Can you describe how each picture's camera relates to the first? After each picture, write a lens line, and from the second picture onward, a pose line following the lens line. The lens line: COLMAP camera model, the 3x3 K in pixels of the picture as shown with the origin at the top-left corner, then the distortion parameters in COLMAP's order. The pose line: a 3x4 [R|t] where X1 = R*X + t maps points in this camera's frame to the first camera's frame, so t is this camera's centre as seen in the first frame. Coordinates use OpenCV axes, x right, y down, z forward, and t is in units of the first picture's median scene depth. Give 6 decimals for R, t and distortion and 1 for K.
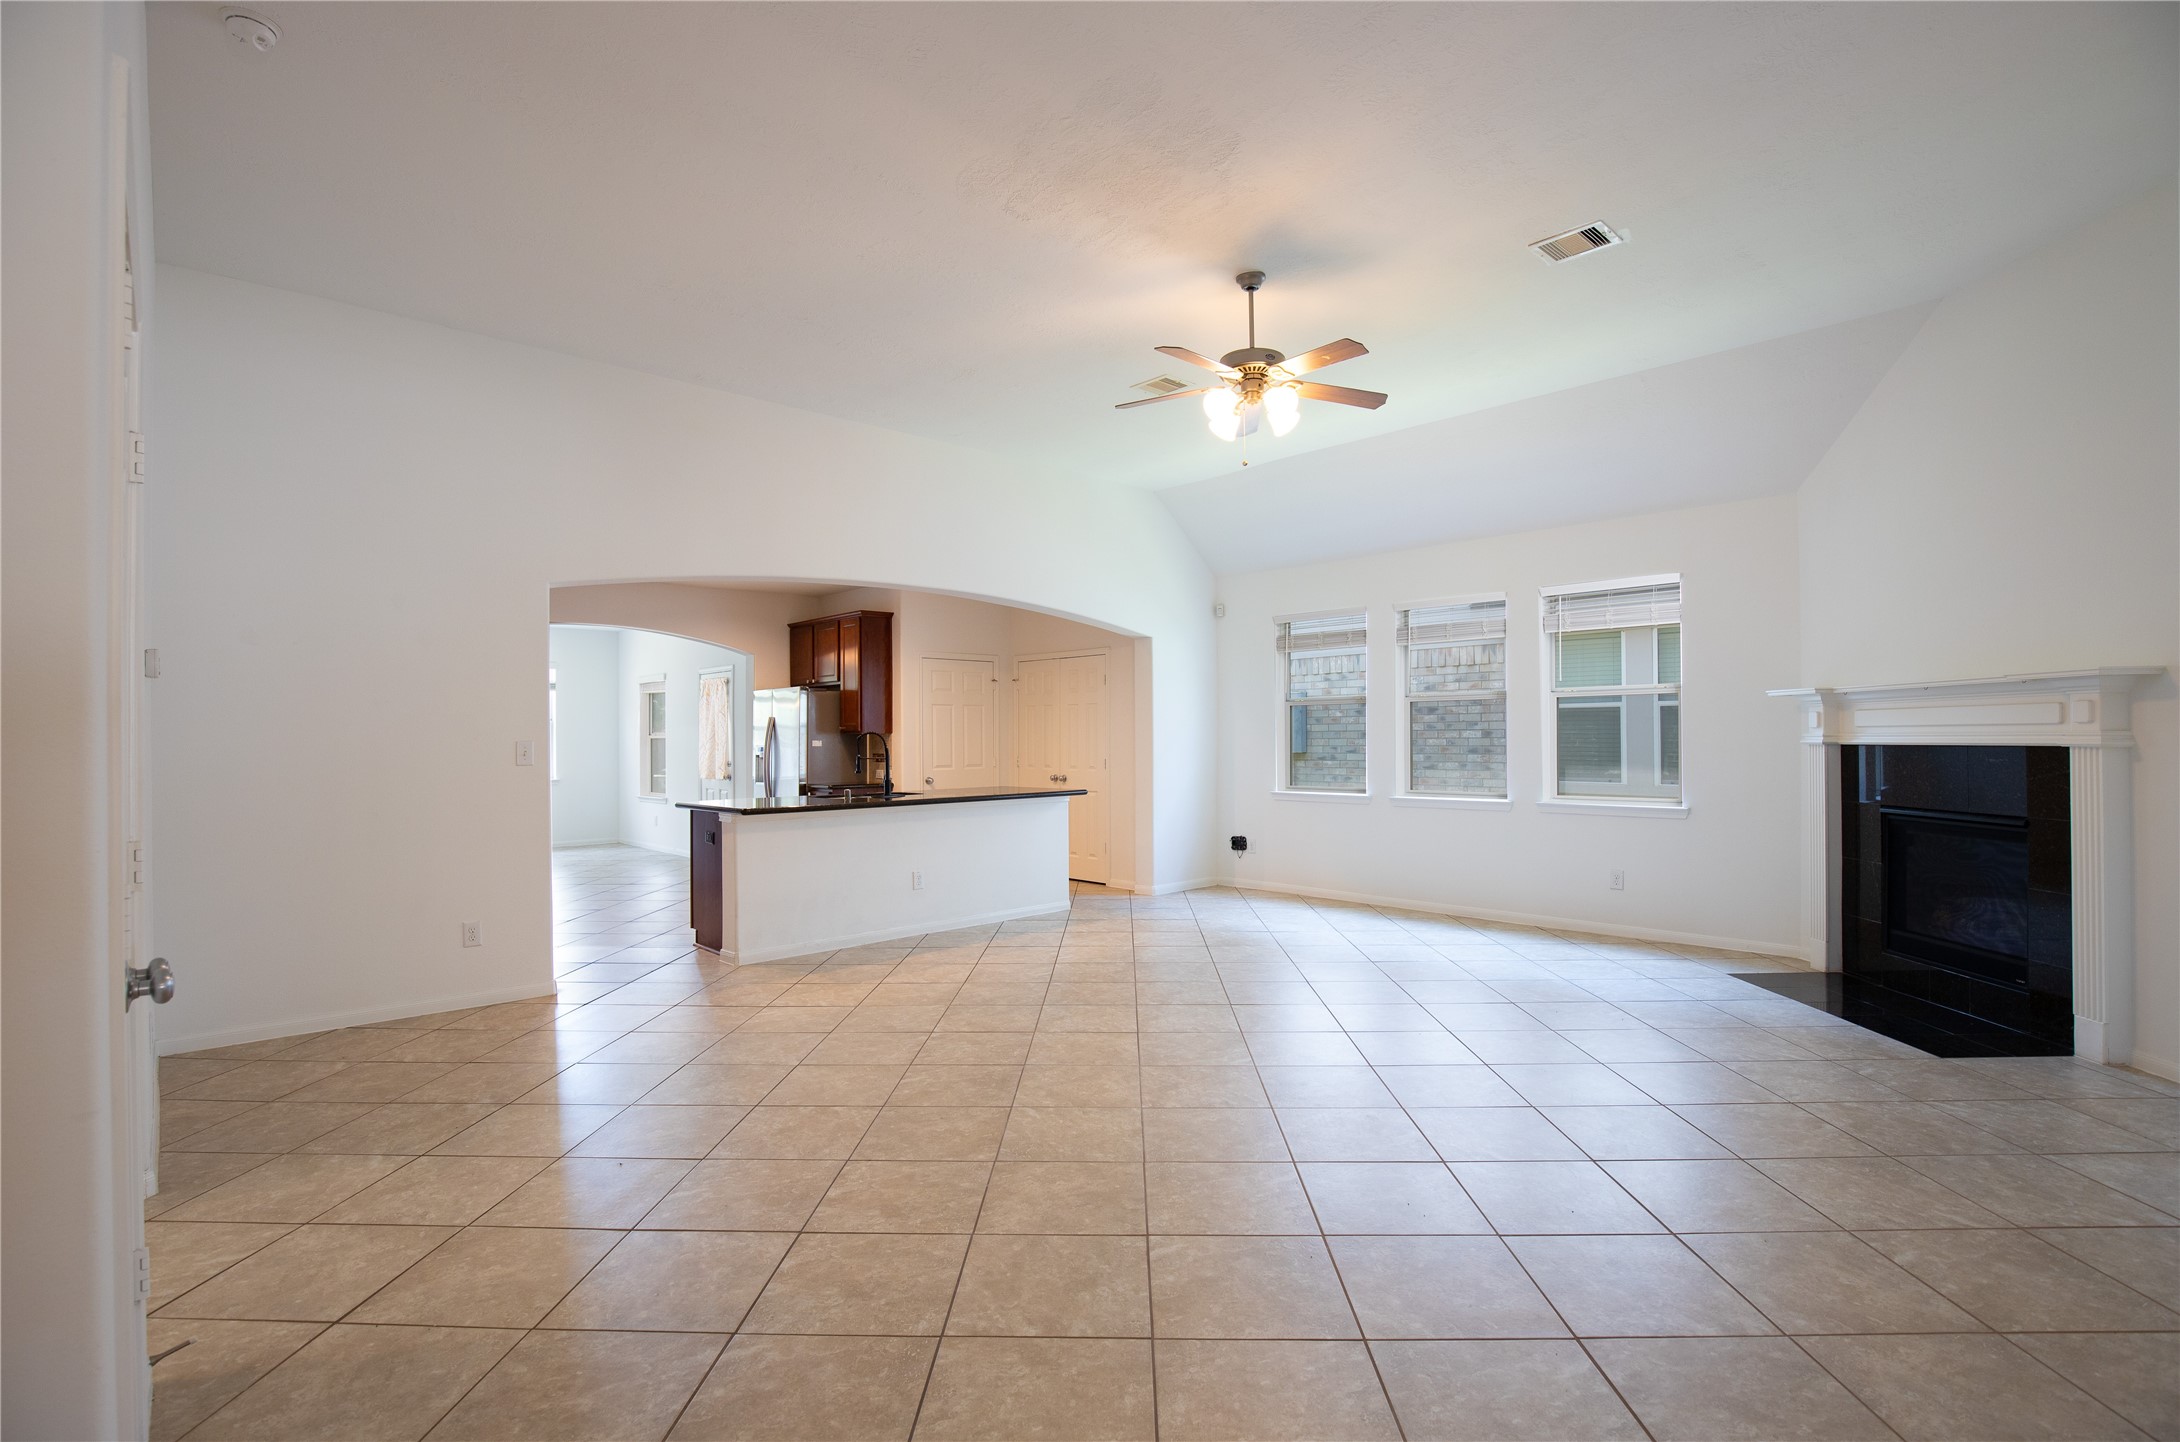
lens RADIAL K [[1001.4, 0, 1070.2], [0, 1001.4, 732.0], [0, 0, 1]] dist [0.005912, -0.001018]
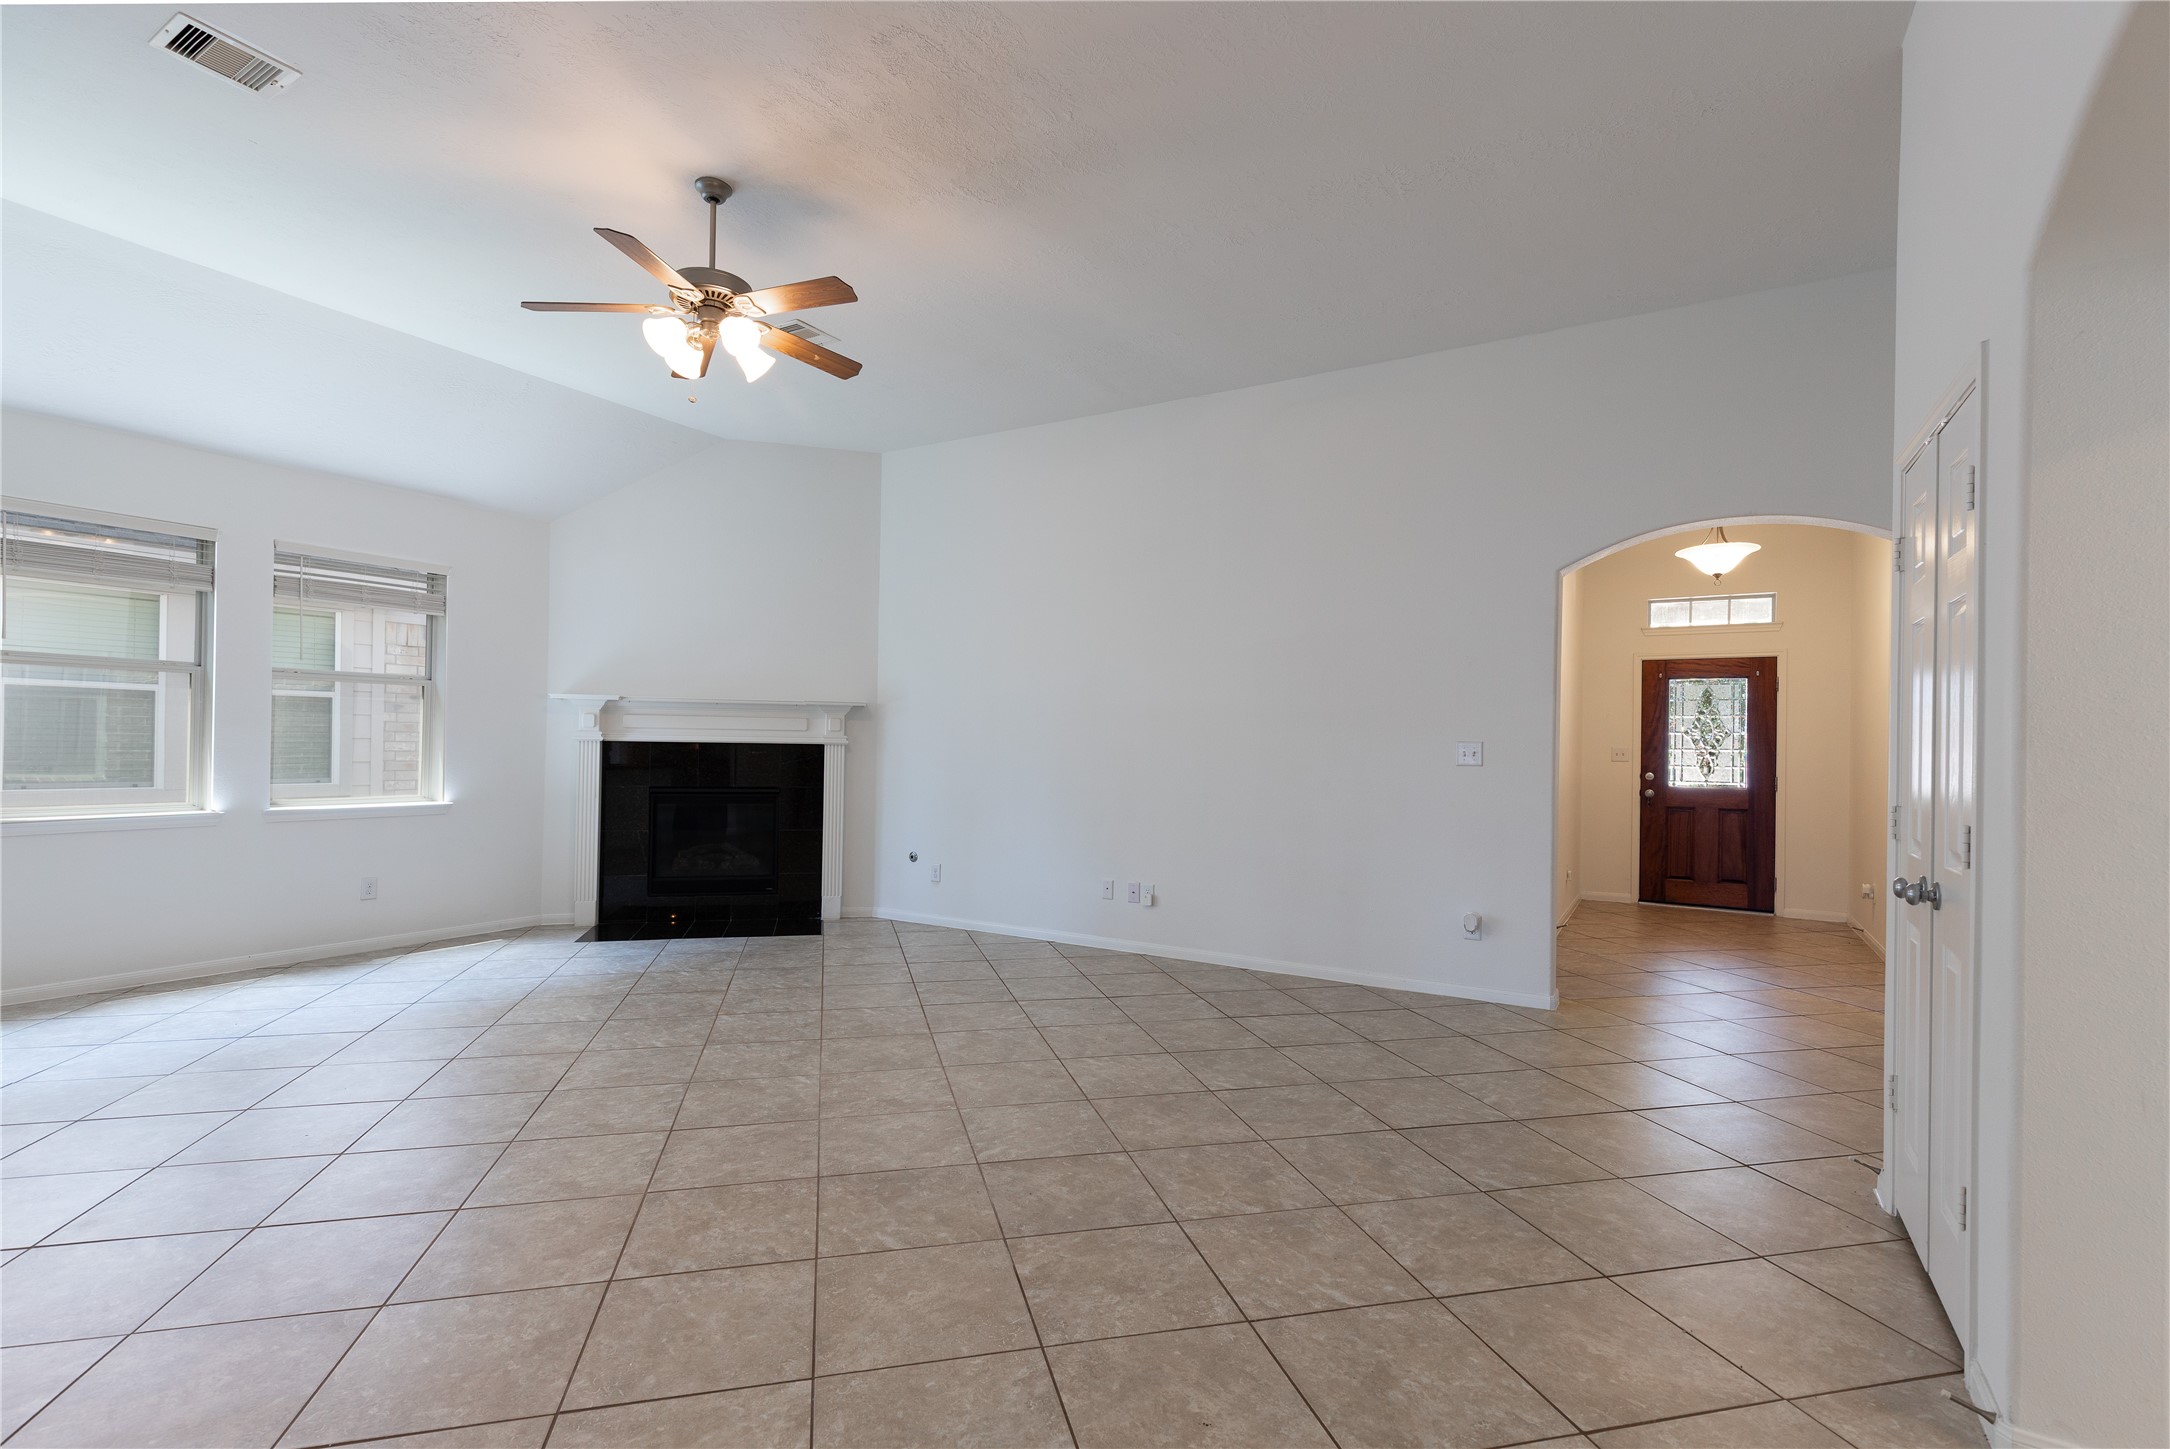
lens RADIAL K [[996.8, 0, 1068.1], [0, 996.8, 732.9], [0, 0, 1]] dist [0.005912, -0.001018]
pose [[-0.276882, 0.021289, 0.960668, -0.839235], [-0.015600, 0.999523, -0.026646, 0.034942], [-0.960777, -0.022364, -0.276418, 1.106183]]
